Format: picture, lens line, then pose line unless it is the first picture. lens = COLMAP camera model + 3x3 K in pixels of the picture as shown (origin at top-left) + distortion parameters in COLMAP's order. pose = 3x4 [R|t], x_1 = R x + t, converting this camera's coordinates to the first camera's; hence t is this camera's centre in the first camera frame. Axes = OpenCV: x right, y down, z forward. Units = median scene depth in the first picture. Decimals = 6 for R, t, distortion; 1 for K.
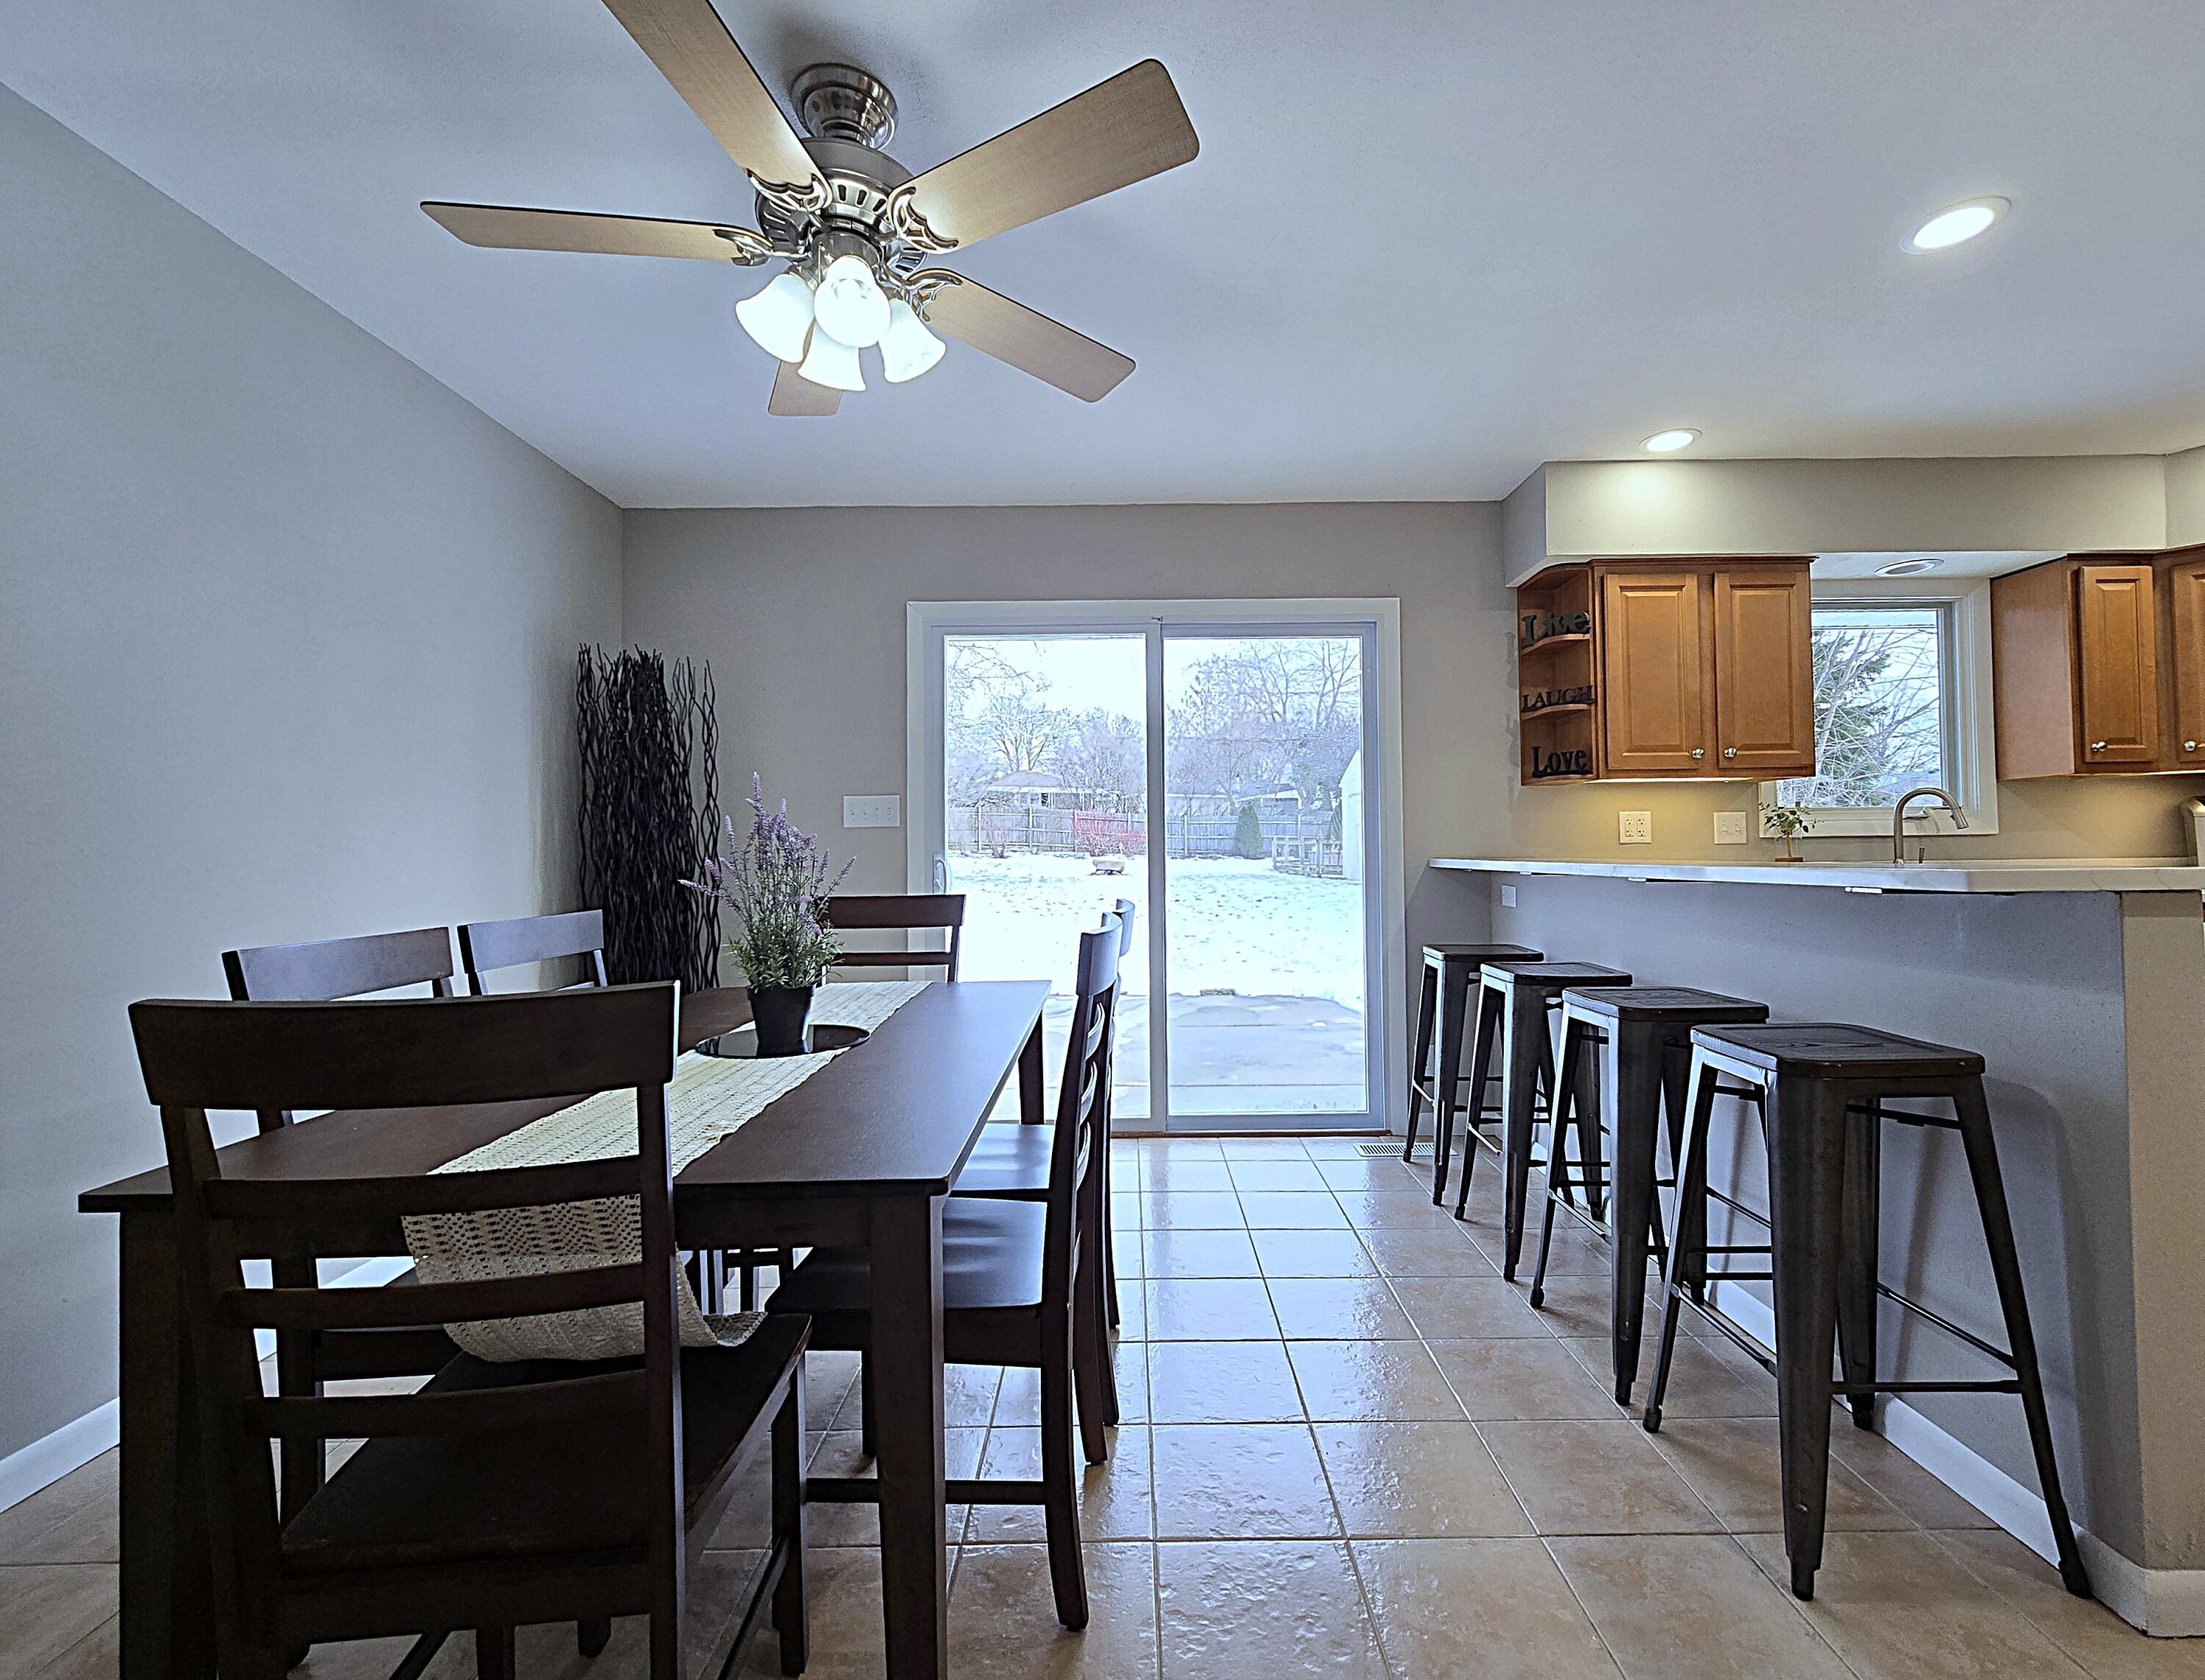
lens RADIAL K [[957.6, 0, 1132.3], [0, 957.6, 832.0], [0, 0, 1]] dist [-0.004581, 0.004297]
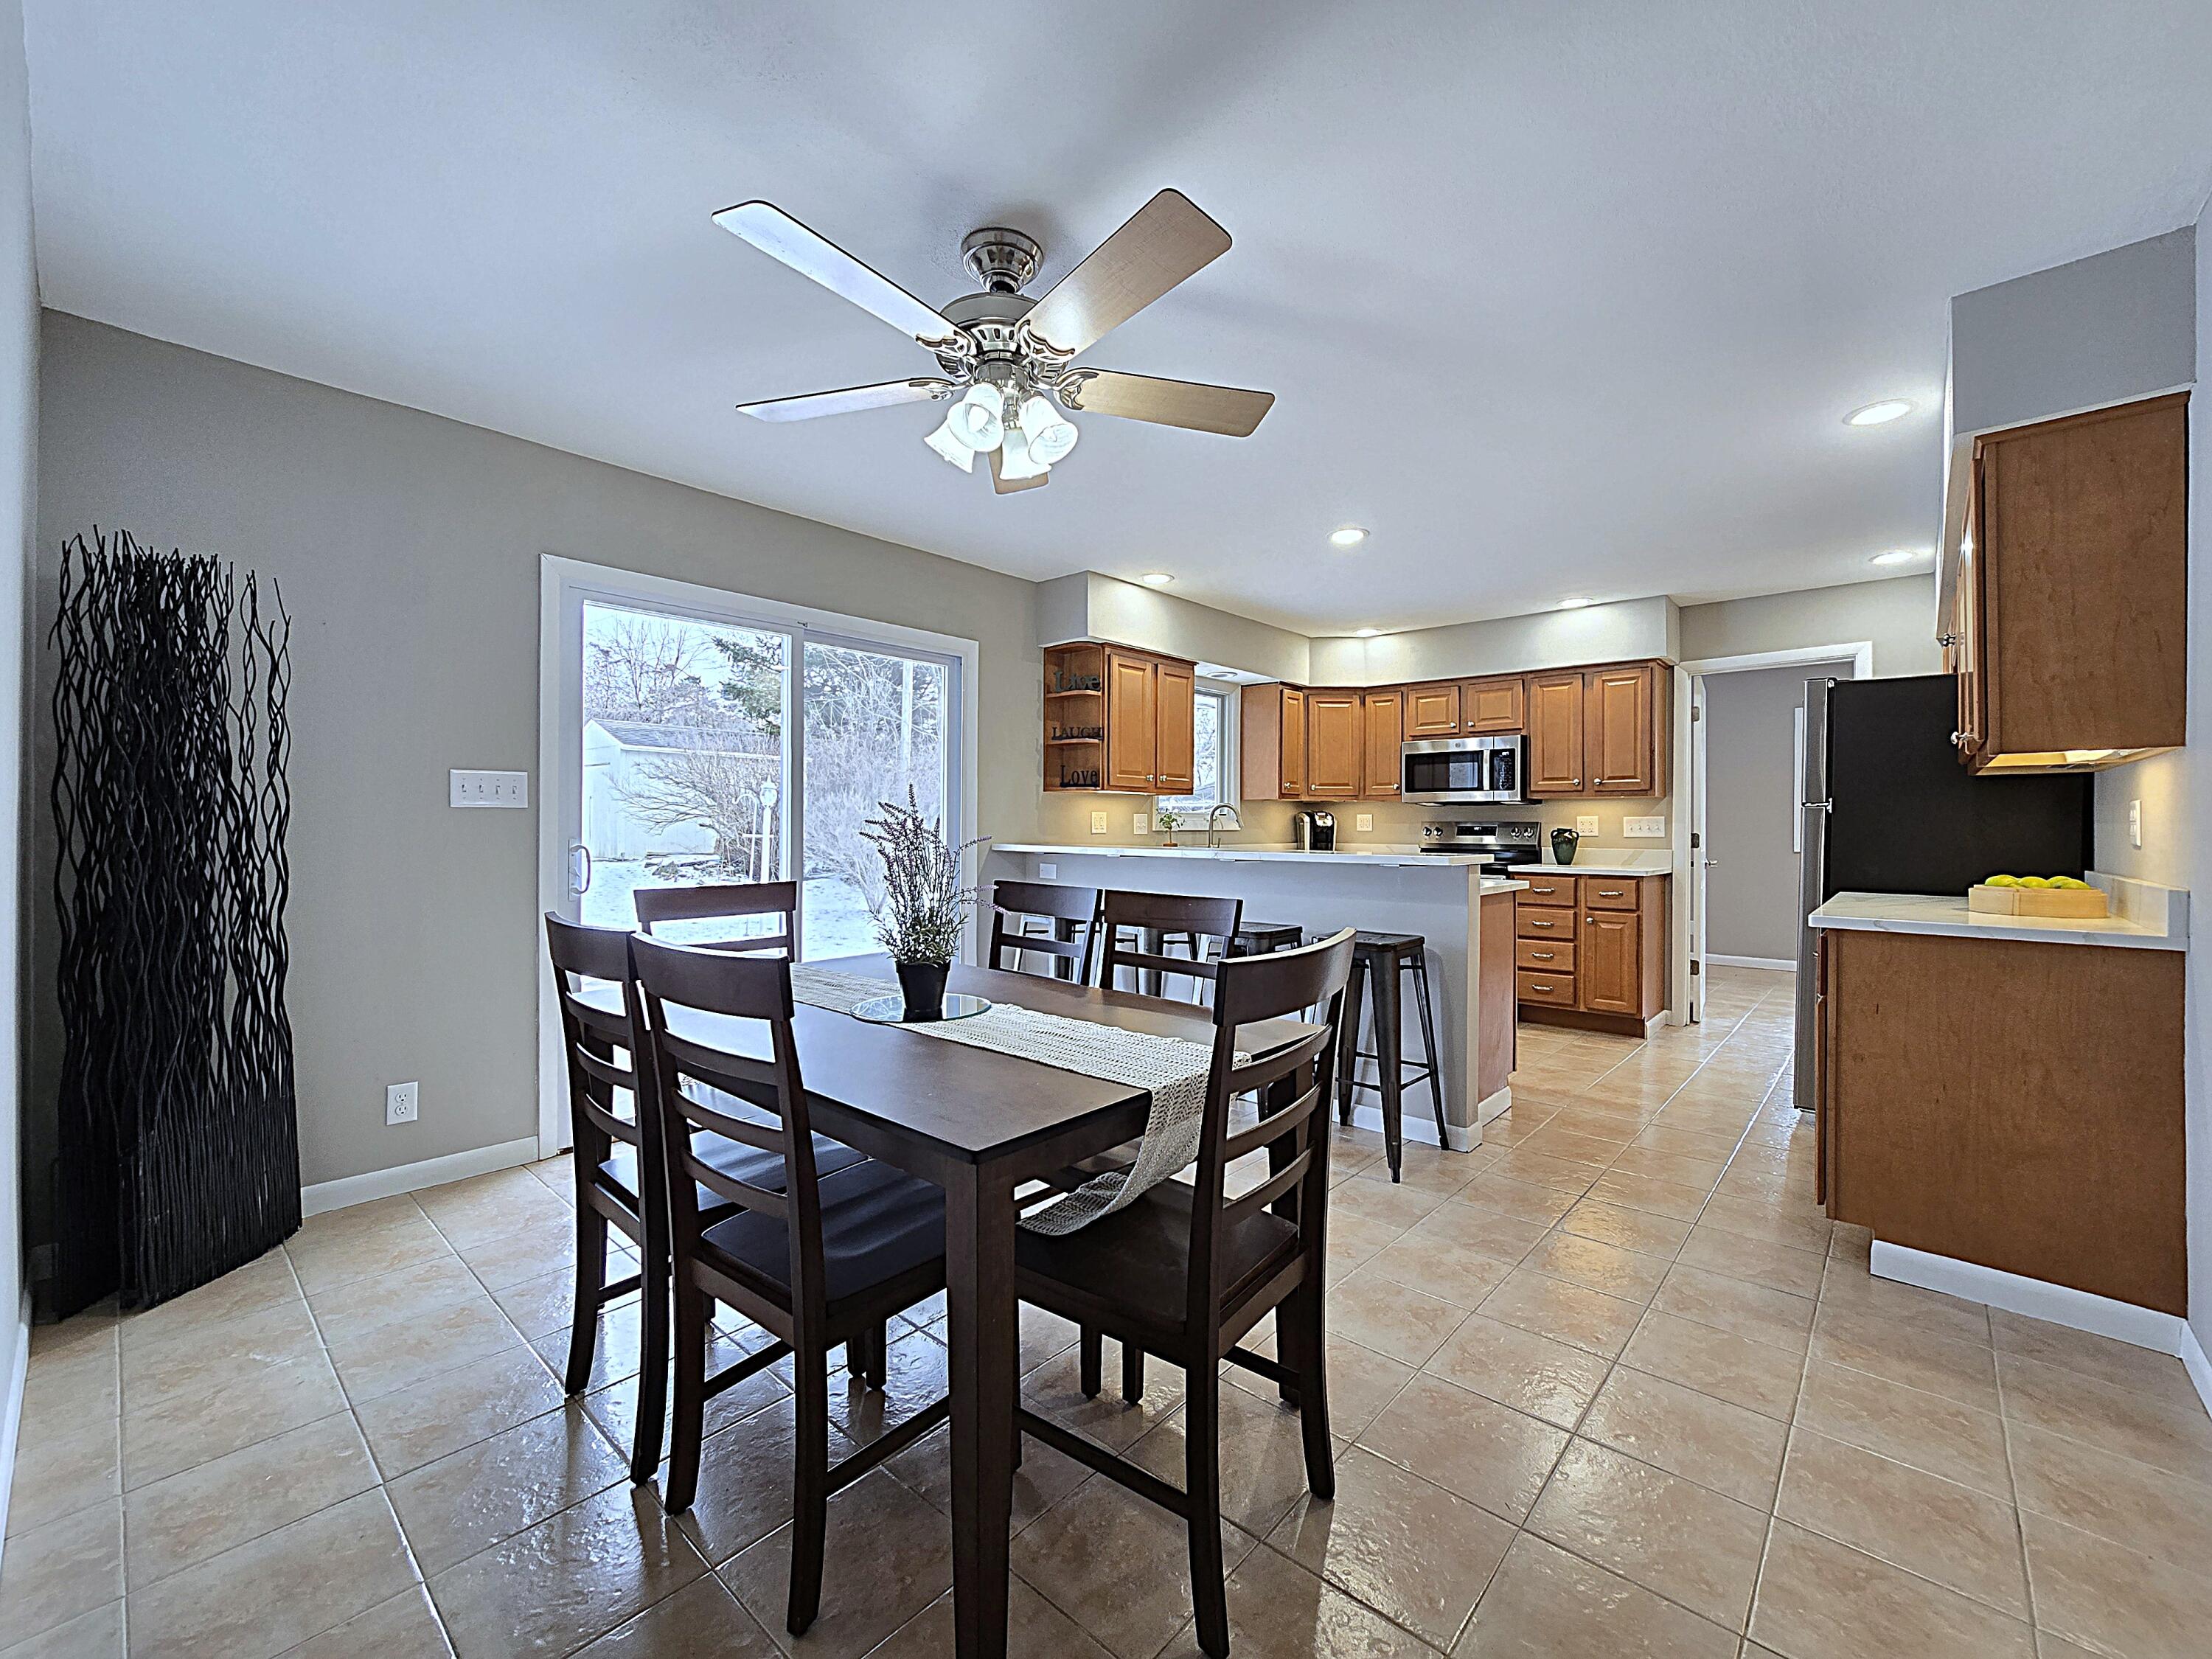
lens RADIAL K [[906.4, 0, 1126.0], [0, 906.4, 831.9], [0, 0, 1]] dist [-0.008581, -0.000517]
pose [[0.658284, 0.006379, 0.752742, -0.552716], [-0.027442, 0.999503, 0.015528, -0.014611], [-0.752269, -0.030879, 0.658132, 0.046295]]
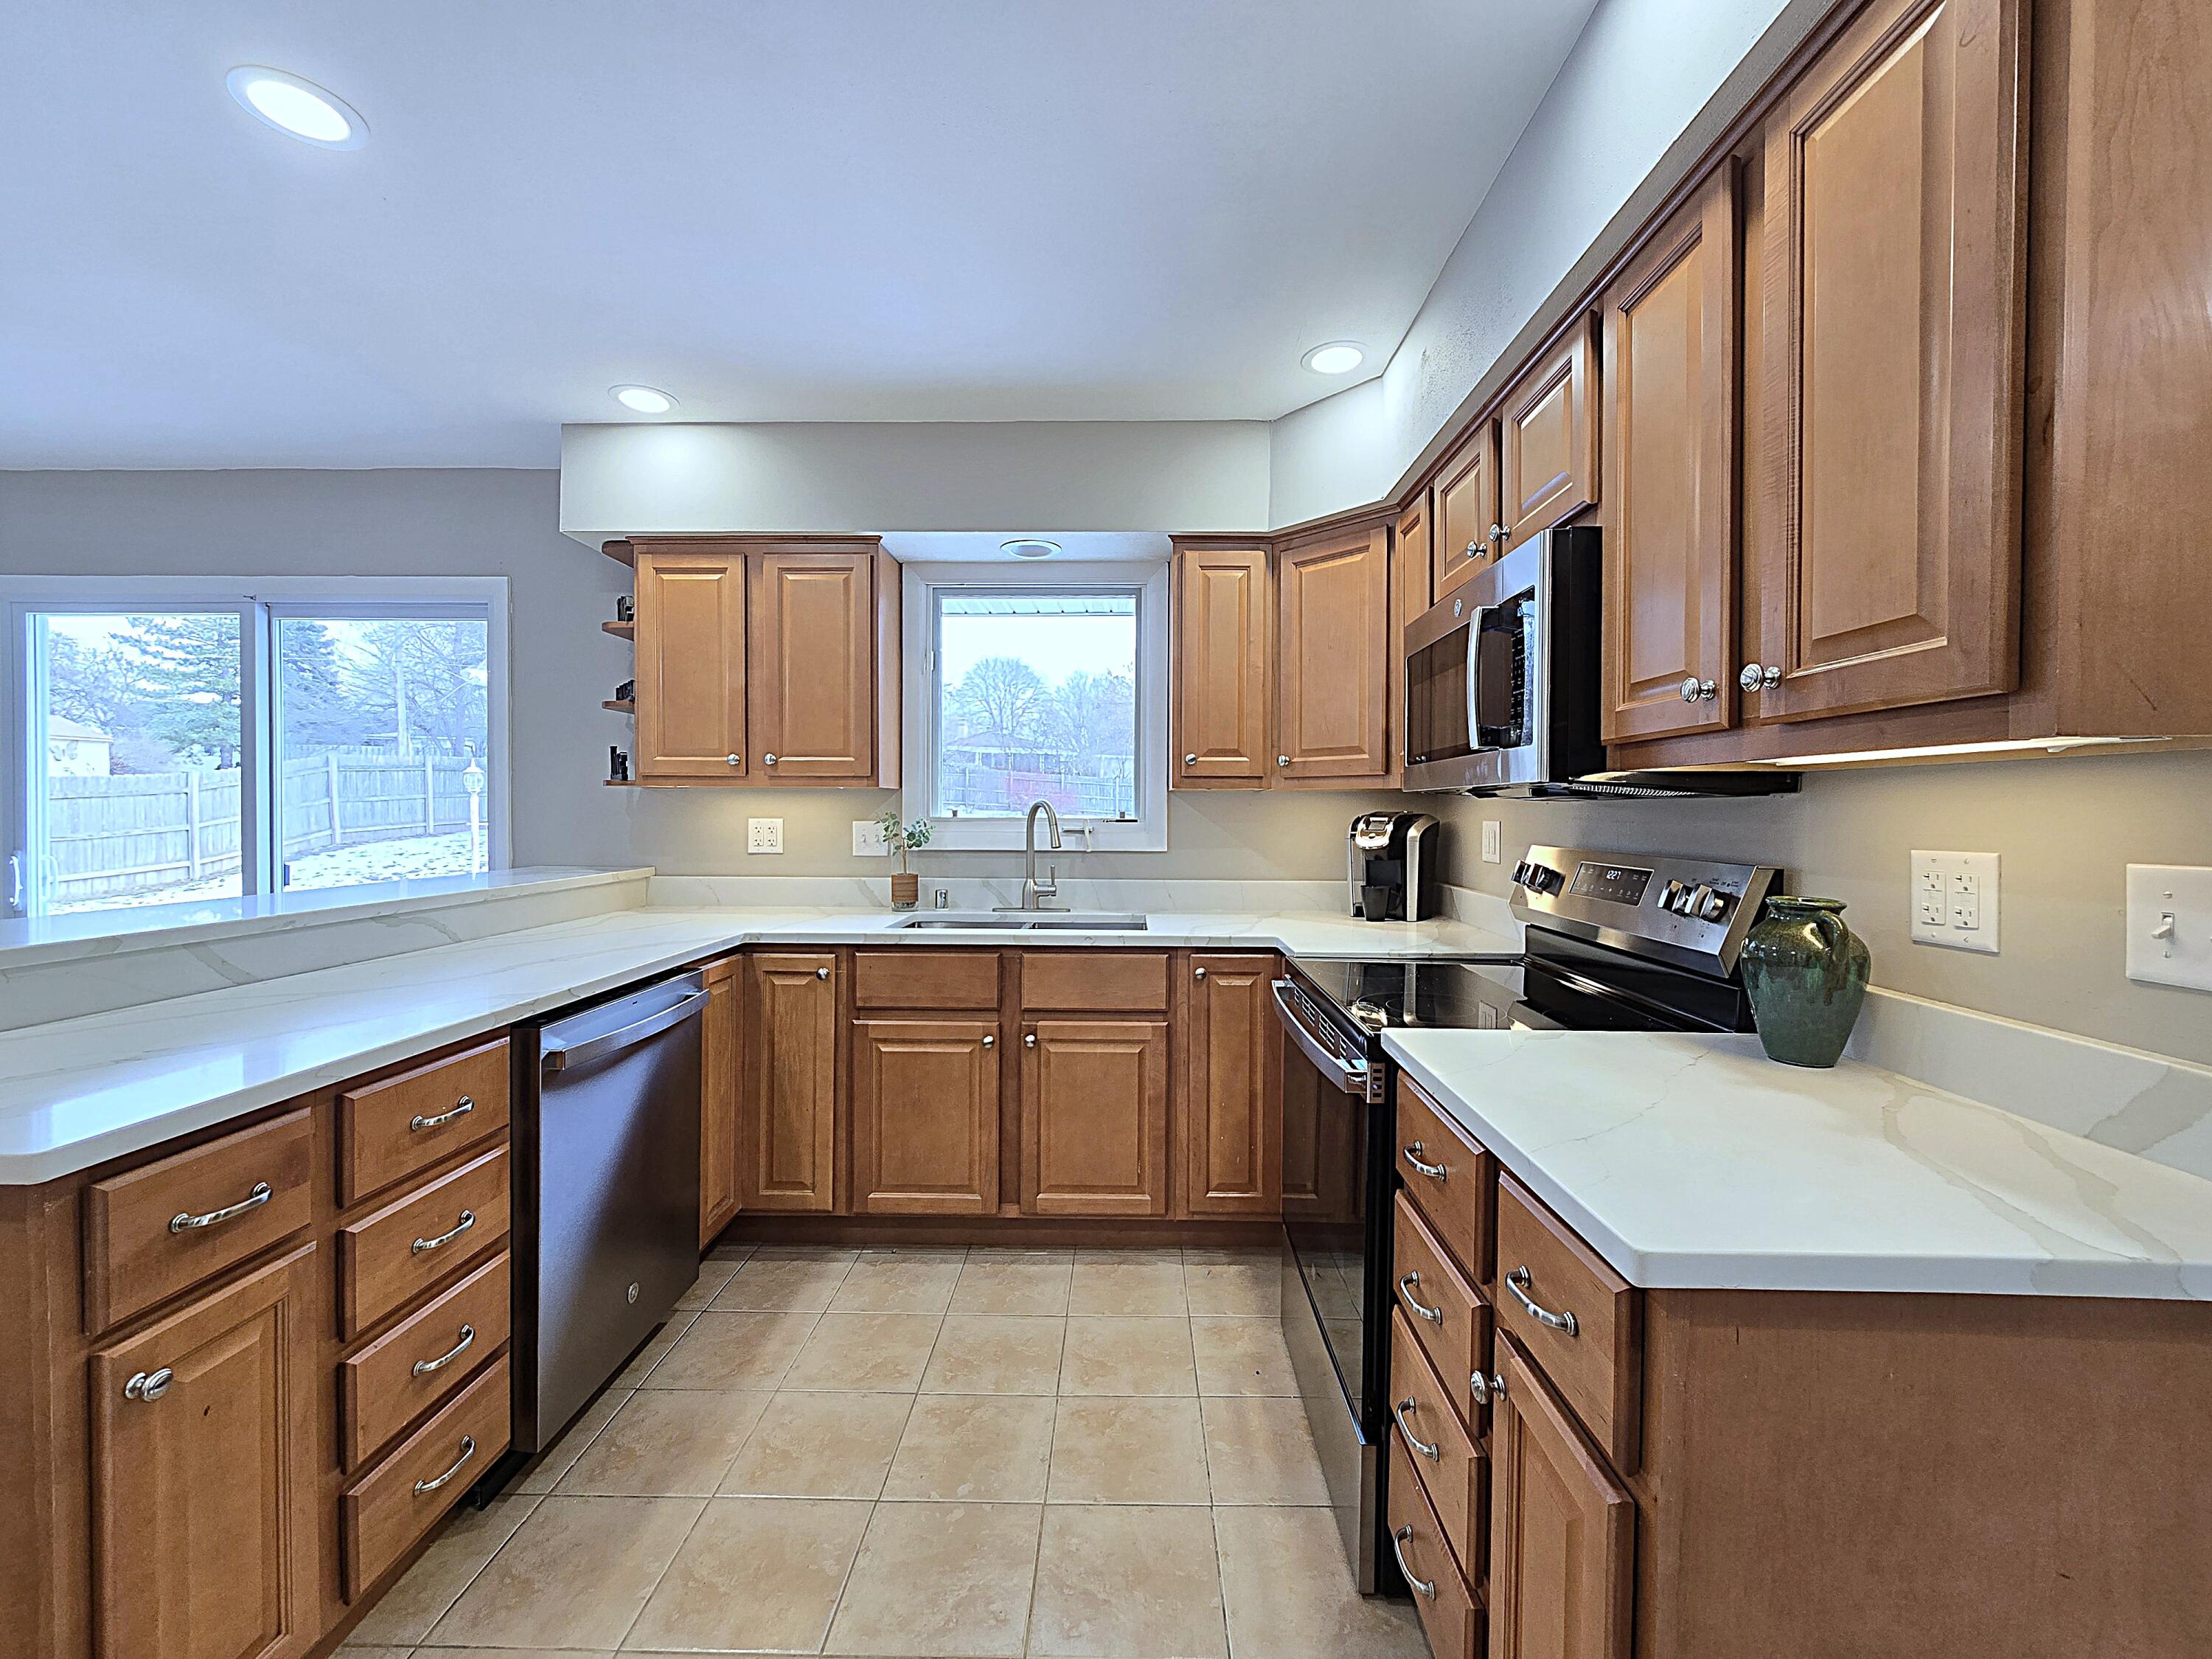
lens RADIAL K [[906.4, 0, 1125.2], [0, 906.4, 825.3], [0, 0, 1]] dist [-0.008581, -0.000517]
pose [[0.999803, 0.016753, -0.010607, 0.955727], [-0.016326, 0.999100, 0.039139, -0.058951], [0.011253, -0.038958, 0.999177, 0.162032]]
